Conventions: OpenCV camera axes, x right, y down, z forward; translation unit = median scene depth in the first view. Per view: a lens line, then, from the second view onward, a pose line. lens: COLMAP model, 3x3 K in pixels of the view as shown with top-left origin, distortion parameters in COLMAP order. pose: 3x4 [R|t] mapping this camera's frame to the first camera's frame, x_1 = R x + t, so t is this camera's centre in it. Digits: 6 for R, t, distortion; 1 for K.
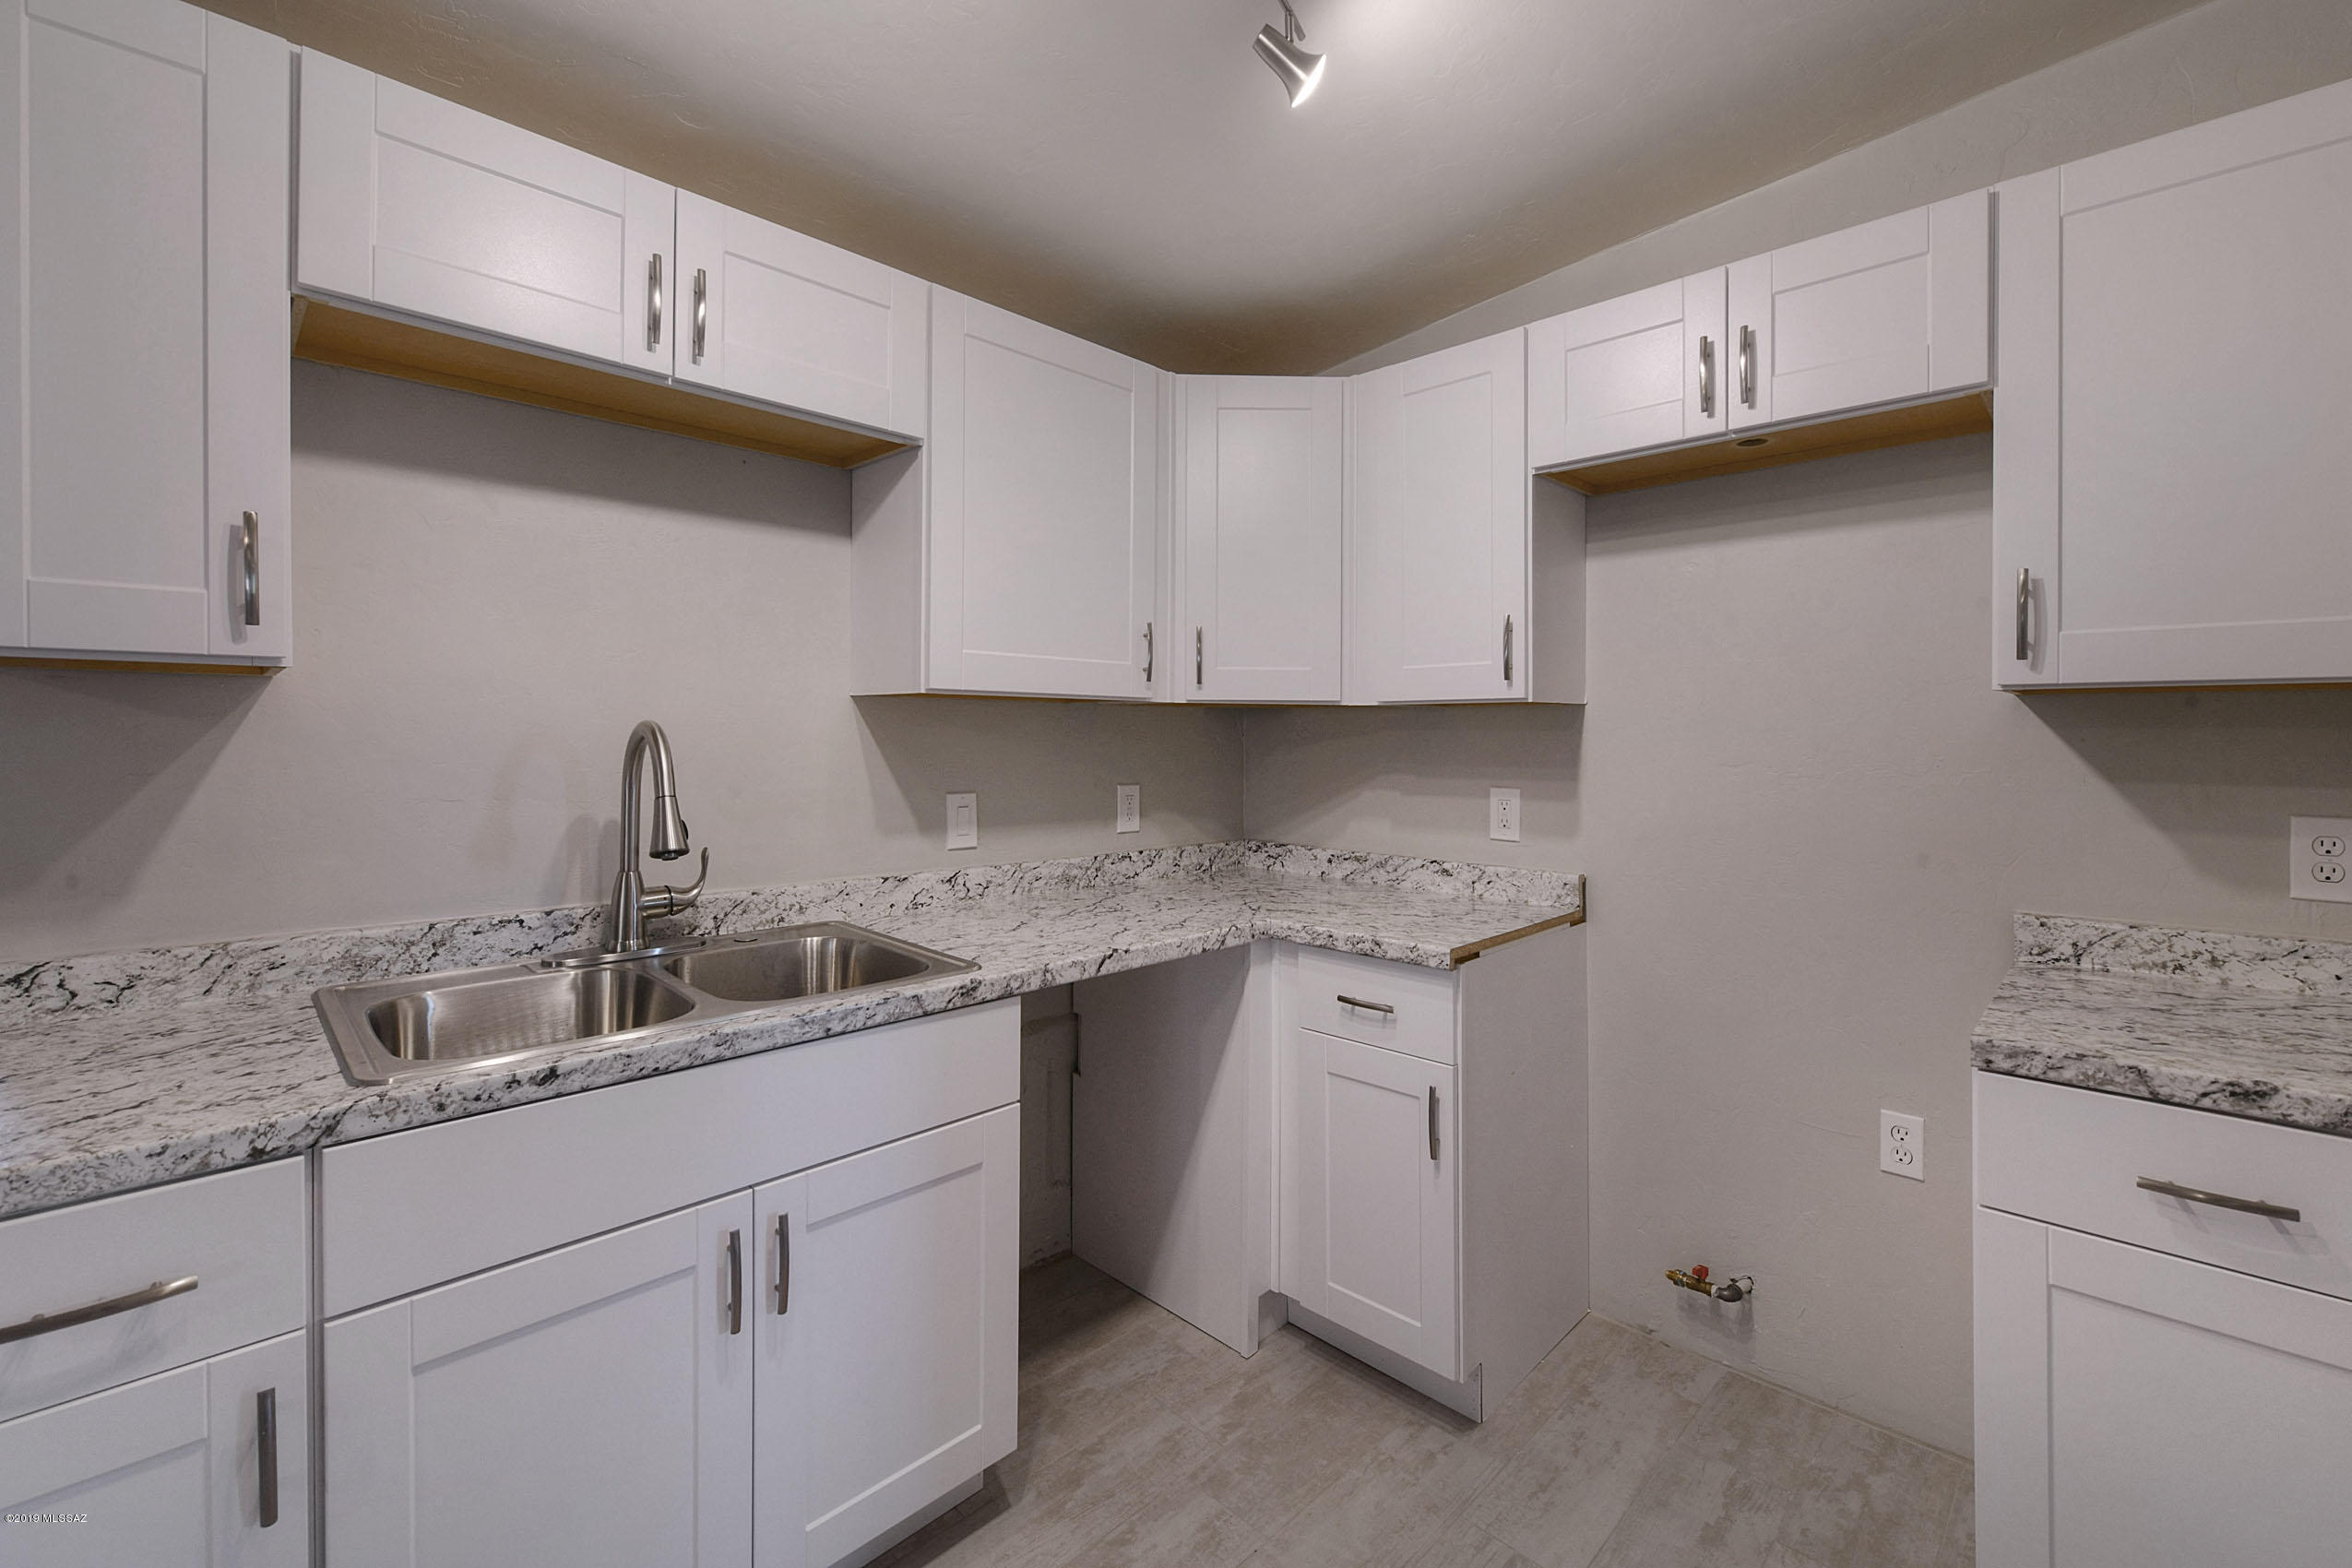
lens RADIAL K [[972.4, 0, 1179.6], [0, 972.4, 748.8], [0, 0, 1]] dist [-0.003501, -0.000004]
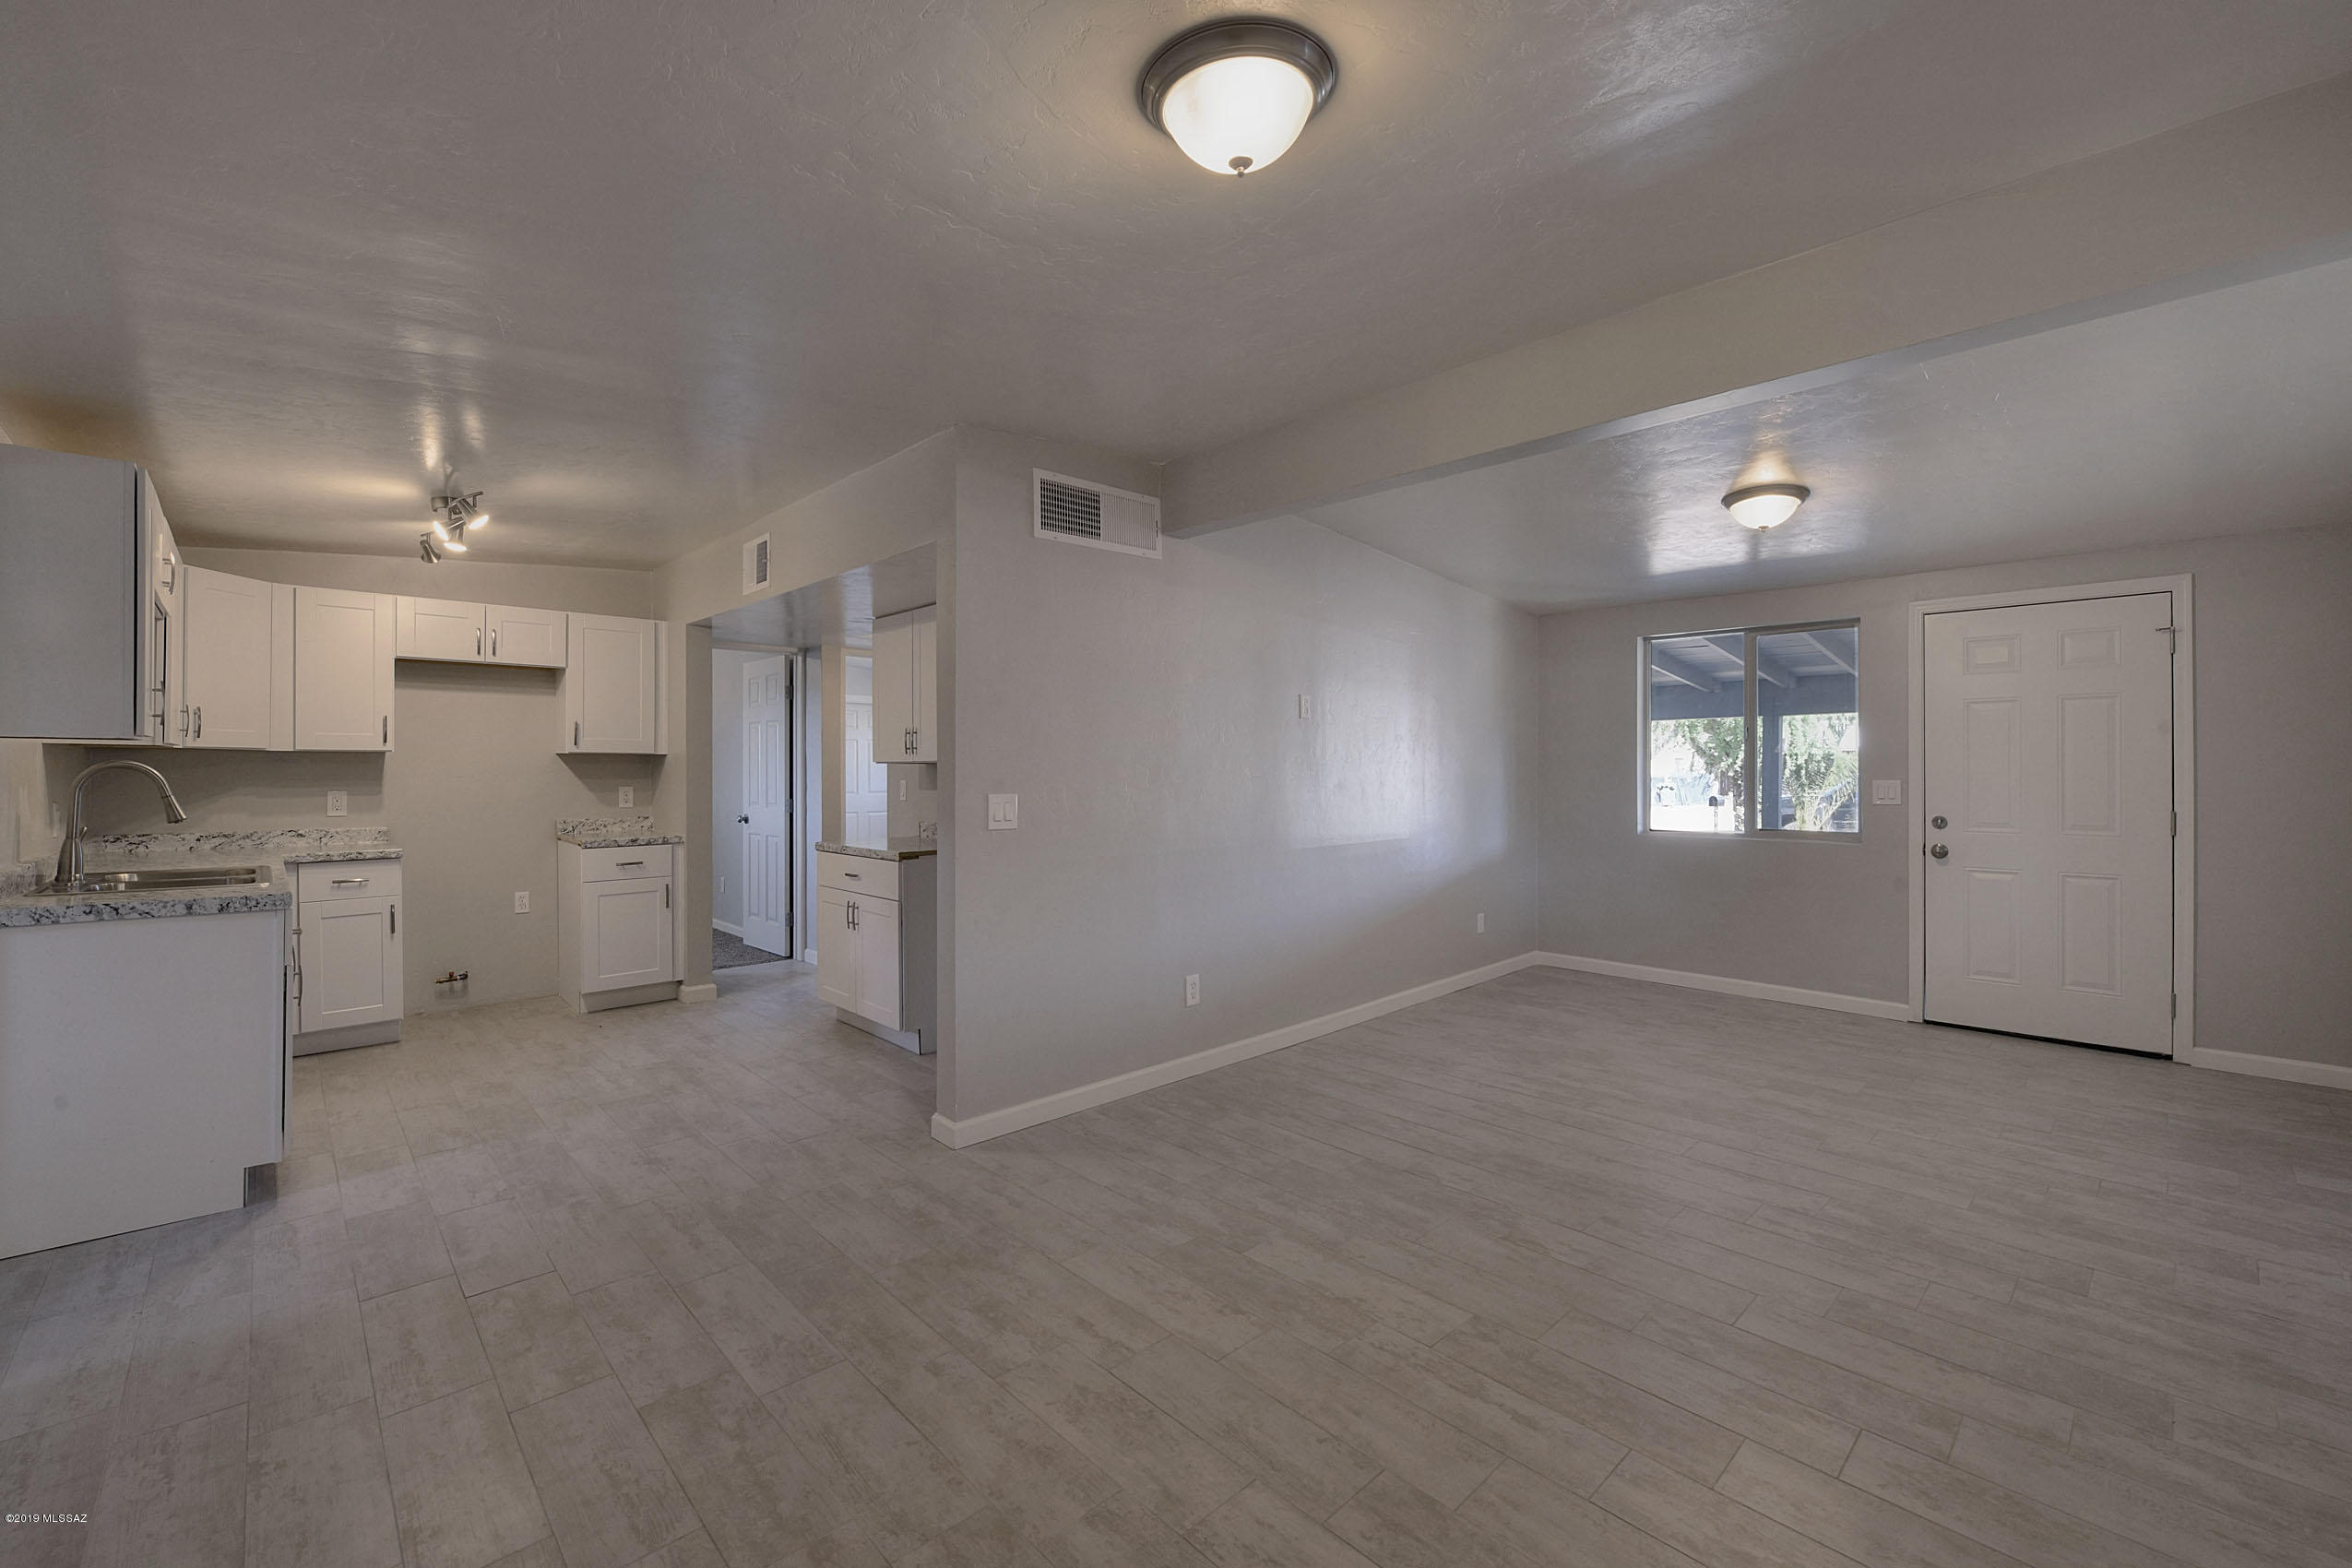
lens RADIAL K [[972.4, 0, 1179.6], [0, 972.4, 748.8], [0, 0, 1]] dist [-0.003501, -0.000004]
pose [[0.022188, 0.016605, 0.999616, -2.268760], [0.010390, 0.999804, -0.016838, 0.004781], [-0.999700, 0.010759, 0.022011, -1.128791]]
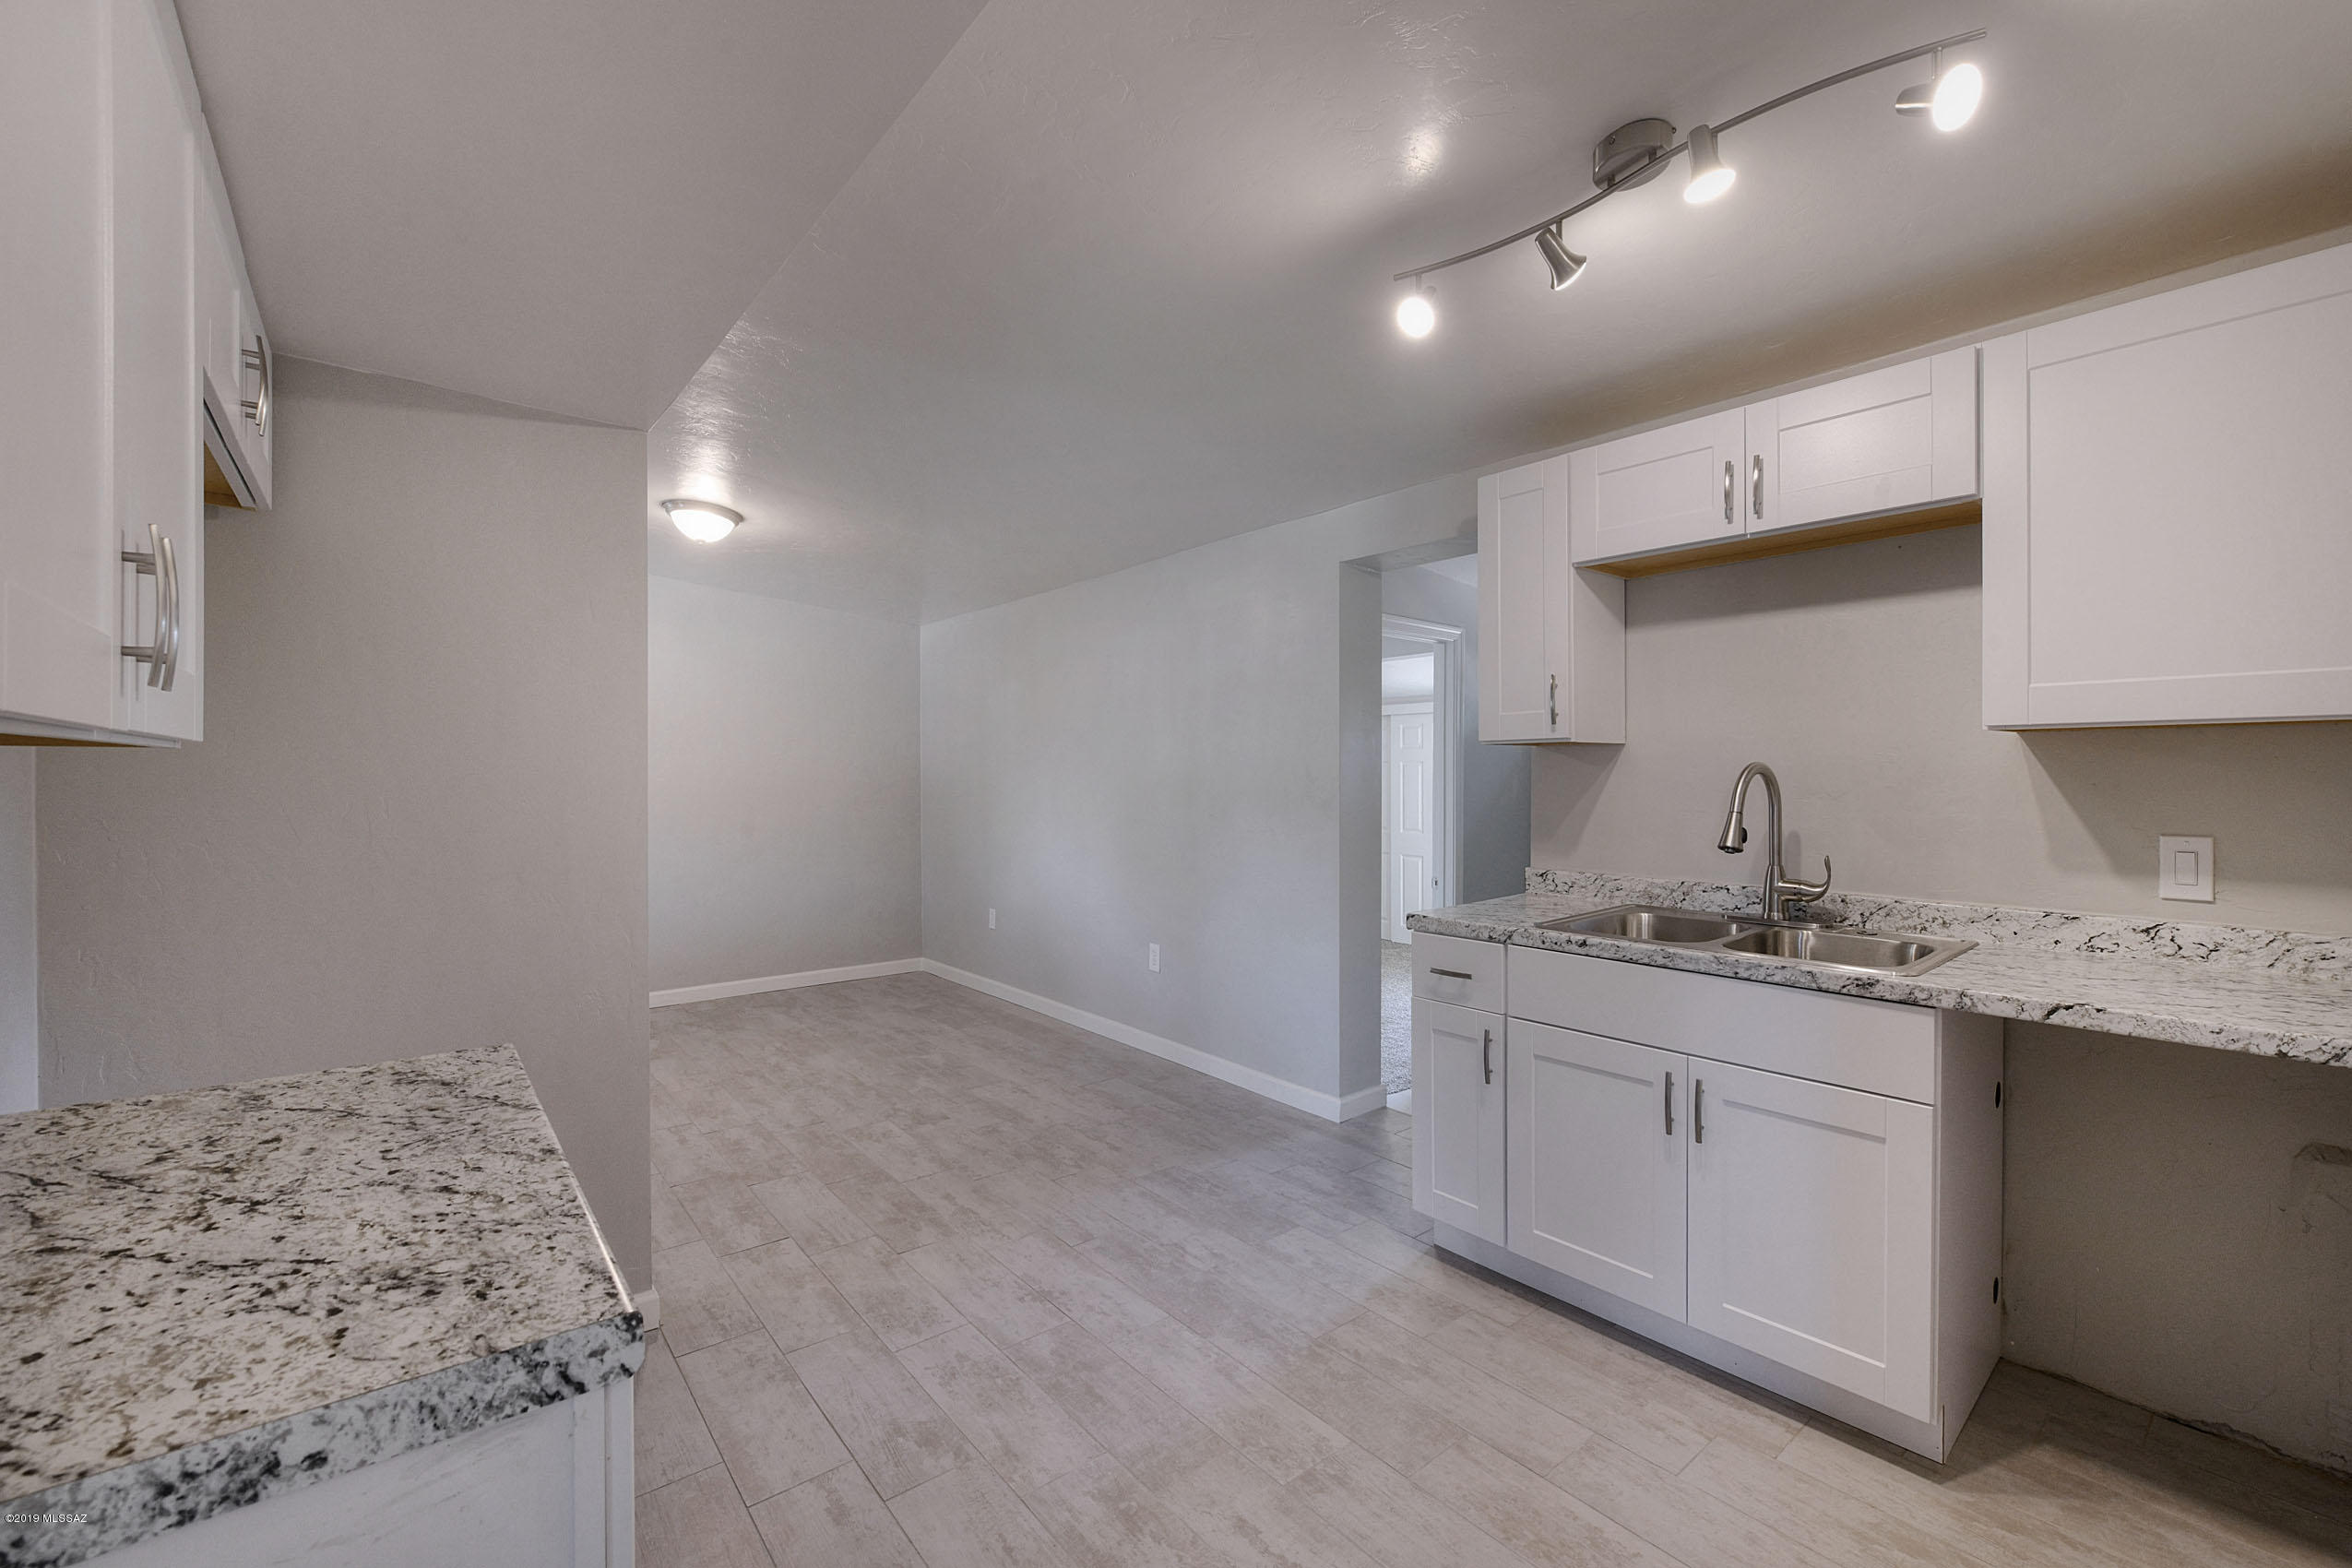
lens RADIAL K [[972.4, 0, 1179.6], [0, 972.4, 748.8], [0, 0, 1]] dist [-0.003501, -0.000004]
pose [[-0.102561, -0.029263, -0.994296, 0.922850], [-0.008738, 0.999555, -0.028517, -0.000309], [0.994688, 0.005764, -0.102771, 0.241782]]
